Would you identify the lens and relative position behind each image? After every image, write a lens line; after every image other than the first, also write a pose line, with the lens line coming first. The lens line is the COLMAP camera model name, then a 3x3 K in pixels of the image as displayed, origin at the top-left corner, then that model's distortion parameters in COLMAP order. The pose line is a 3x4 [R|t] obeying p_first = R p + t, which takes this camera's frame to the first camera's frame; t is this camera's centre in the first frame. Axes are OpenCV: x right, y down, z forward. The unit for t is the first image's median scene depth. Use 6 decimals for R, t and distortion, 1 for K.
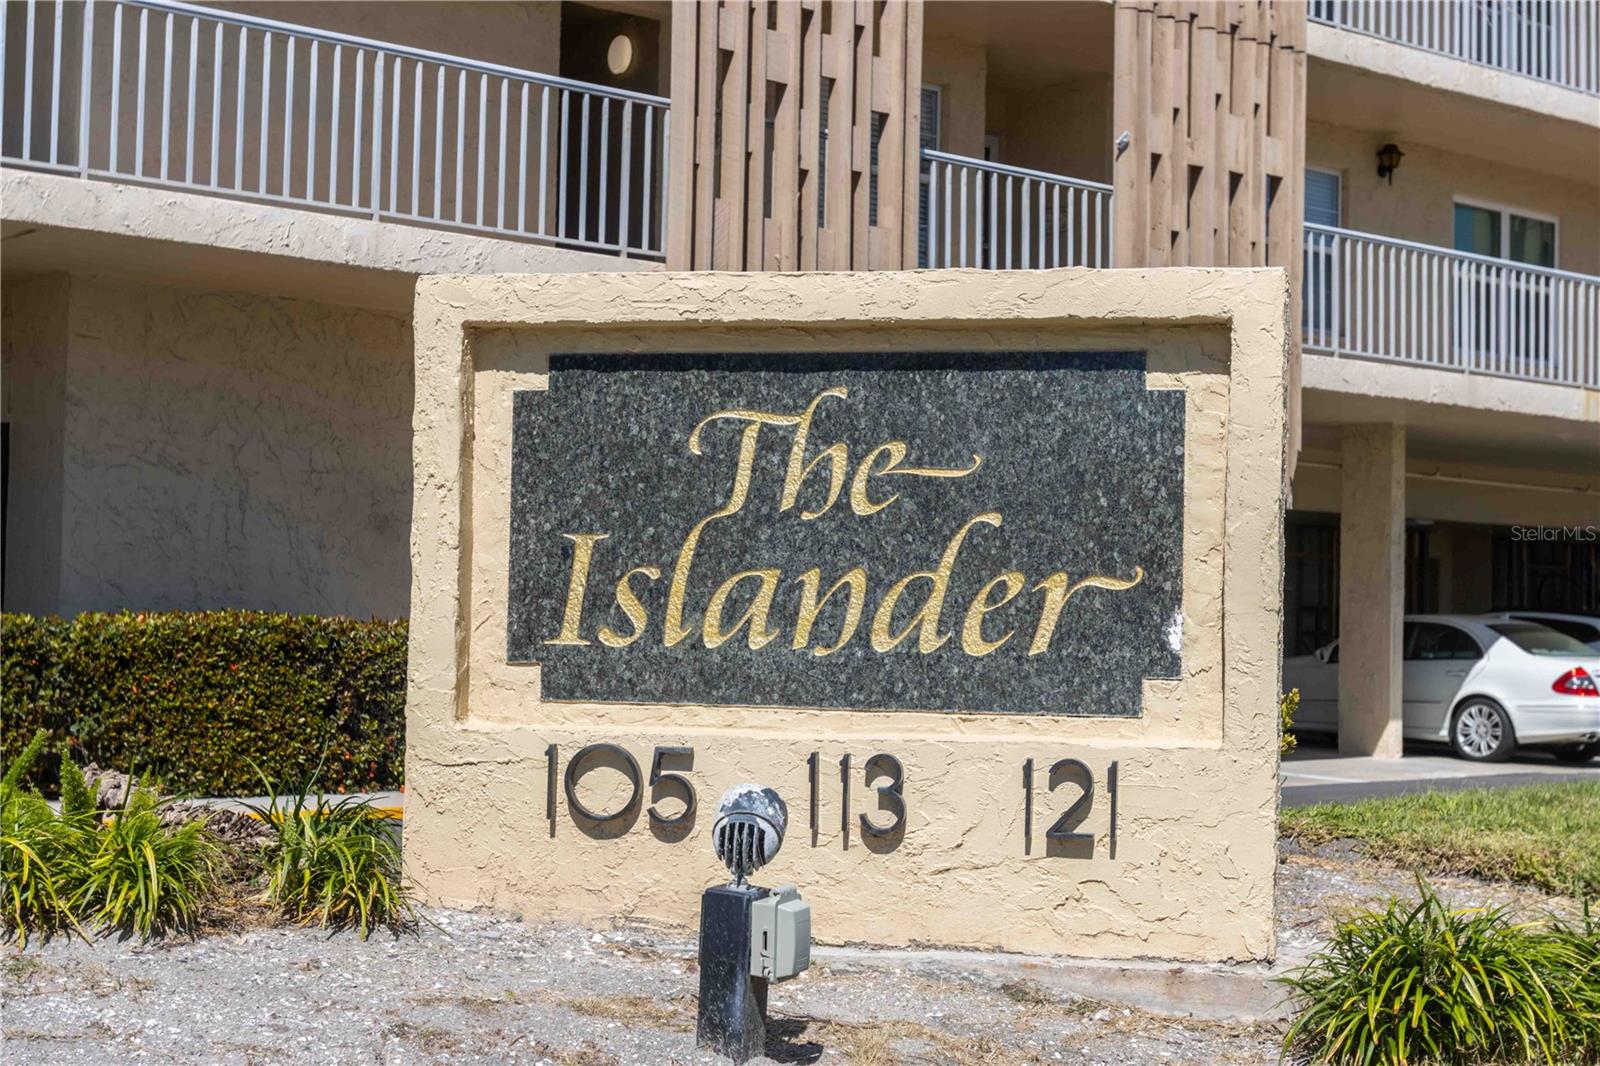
lens RADIAL K [[2345.6, 0, 800.0], [0, 2345.6, 533.0], [0, 0, 1]] dist [0.266847, -0.002561]
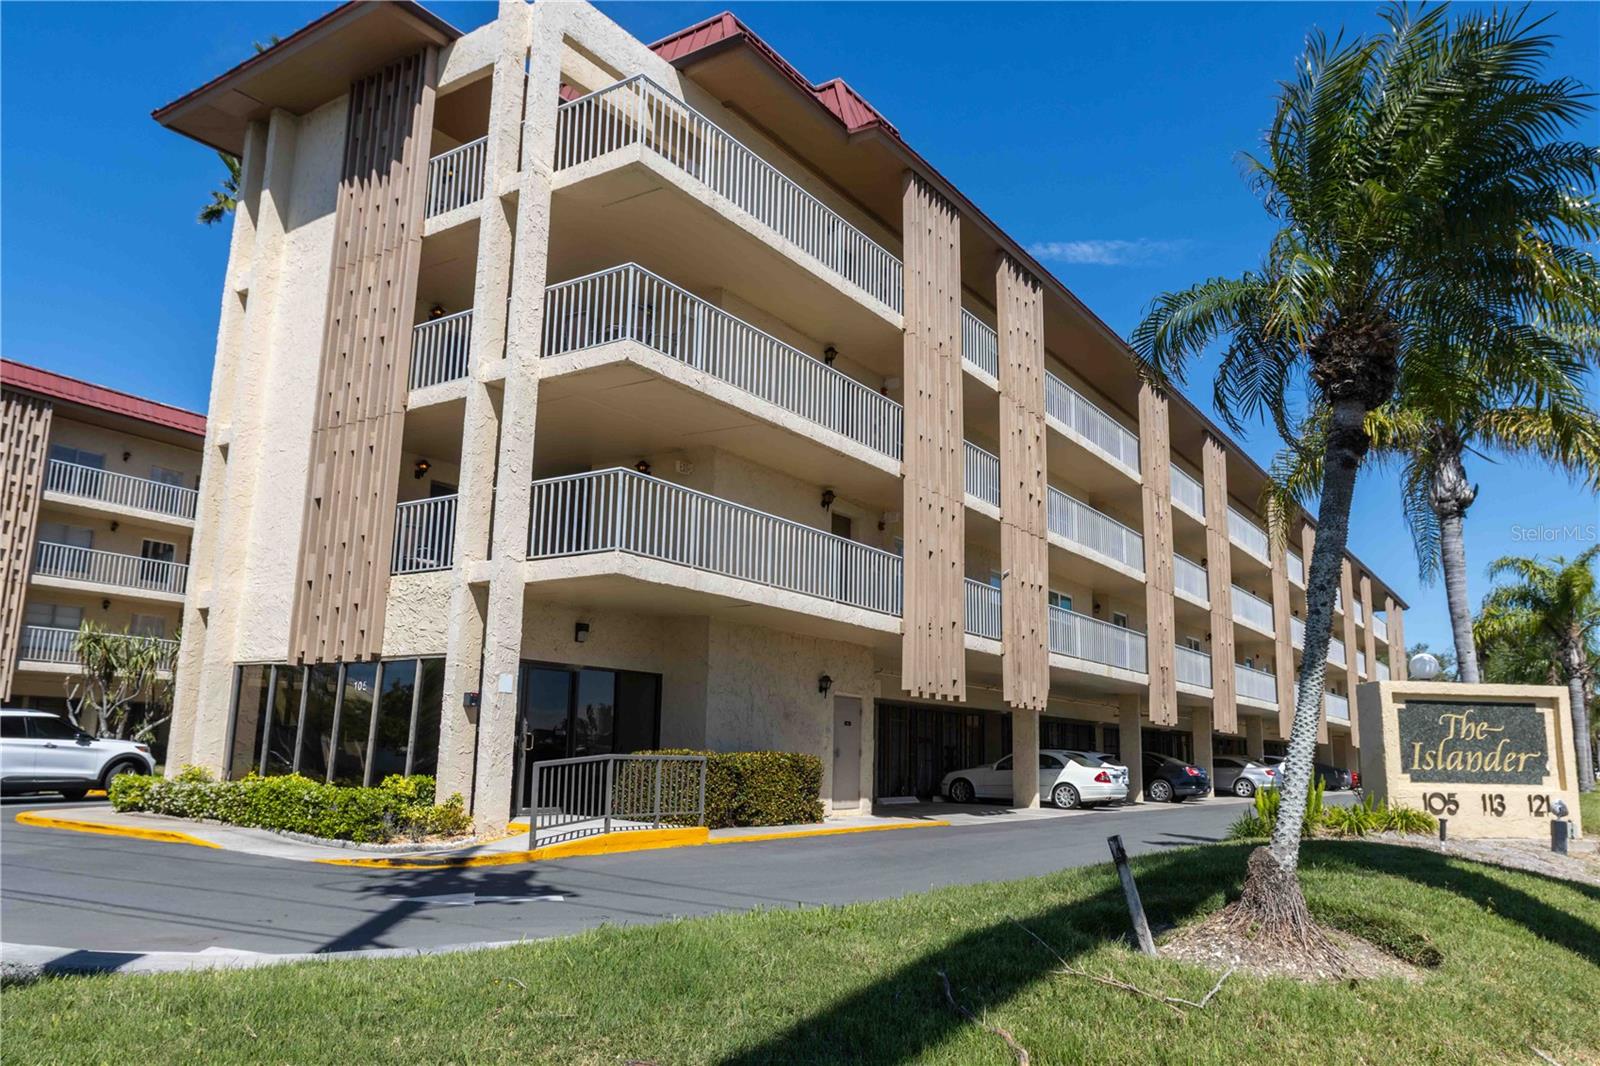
lens RADIAL K [[1170.0, 0, 800.0], [0, 1170.0, 533.0], [0, 0, 1]] dist [-0.043275, 0.044559]
pose [[0.962406, 0.054127, 0.266166, -1.773464], [-0.015161, 0.989120, -0.146324, -0.051775], [-0.271190, 0.136788, 0.952756, -0.766137]]
